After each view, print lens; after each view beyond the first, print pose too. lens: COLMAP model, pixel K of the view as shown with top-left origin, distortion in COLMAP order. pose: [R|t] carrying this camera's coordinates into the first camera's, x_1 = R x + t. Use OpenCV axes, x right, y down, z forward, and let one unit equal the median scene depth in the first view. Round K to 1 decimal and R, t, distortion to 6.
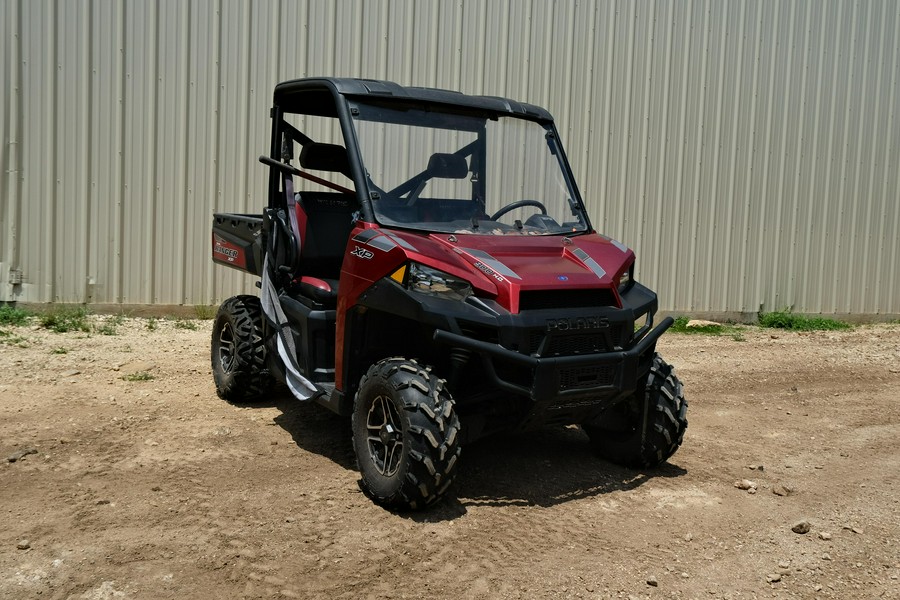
lens RADIAL K [[784.0, 0, 445.1], [0, 784.0, 300.4], [0, 0, 1]] dist [0.011258, 0.015037]
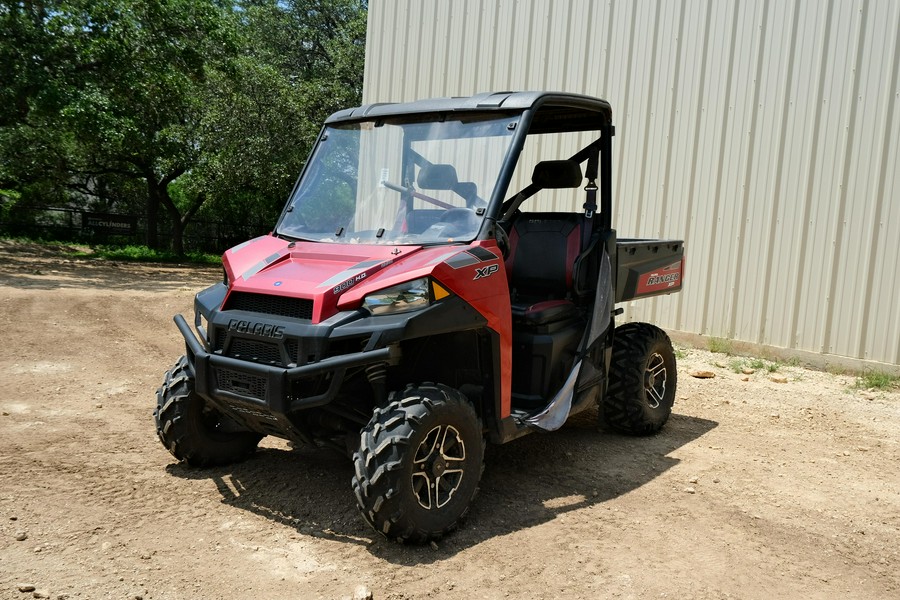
lens RADIAL K [[790.0, 0, 450.0], [0, 790.0, 300.0], [0, 0, 1]] dist [0.009090, -0.002388]
pose [[0.339979, 0.061447, -0.938423, 1.154072], [-0.116932, 0.992882, 0.022650, -0.056248], [0.933135, 0.102032, 0.344744, 0.872521]]
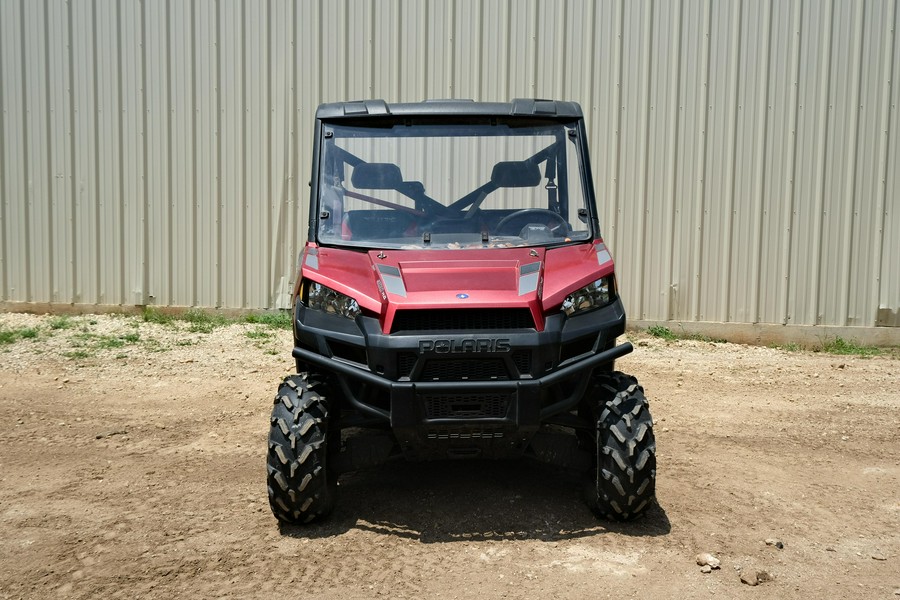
lens RADIAL K [[784.0, 0, 445.1], [0, 784.0, 300.4], [0, 0, 1]] dist [0.011258, 0.015037]
pose [[0.857104, 0.007857, -0.515083, 0.609329], [-0.011960, 0.999918, -0.004648, -0.019151], [0.515004, 0.010144, 0.857128, 0.207114]]
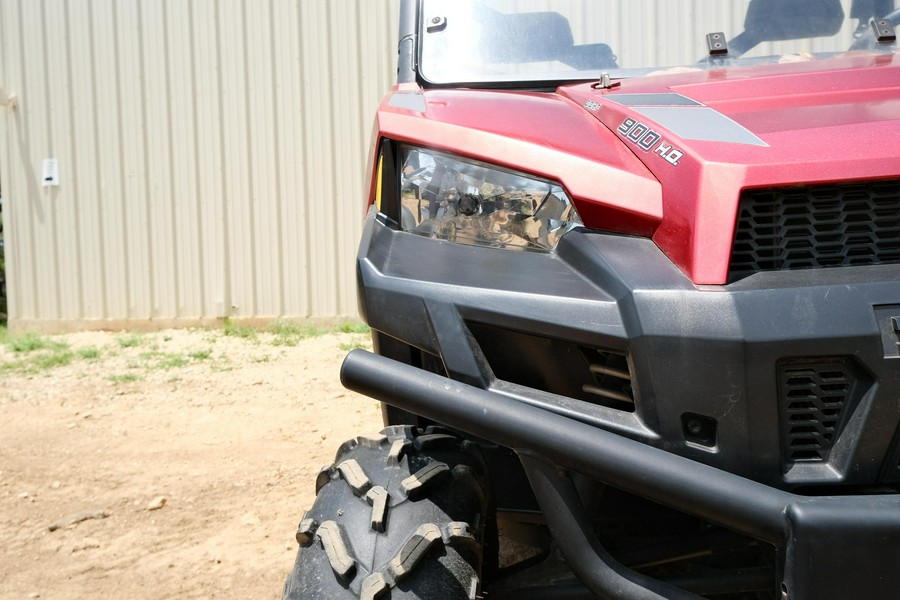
lens RADIAL K [[714.7, 0, 457.3], [0, 714.7, 300.3], [0, 0, 1]] dist [0.000291, 0.010218]
pose [[0.791880, -0.036439, -0.609588, 0.152165], [0.024661, 0.999312, -0.027699, 0.024323], [0.610178, 0.006901, 0.792234, 0.743659]]
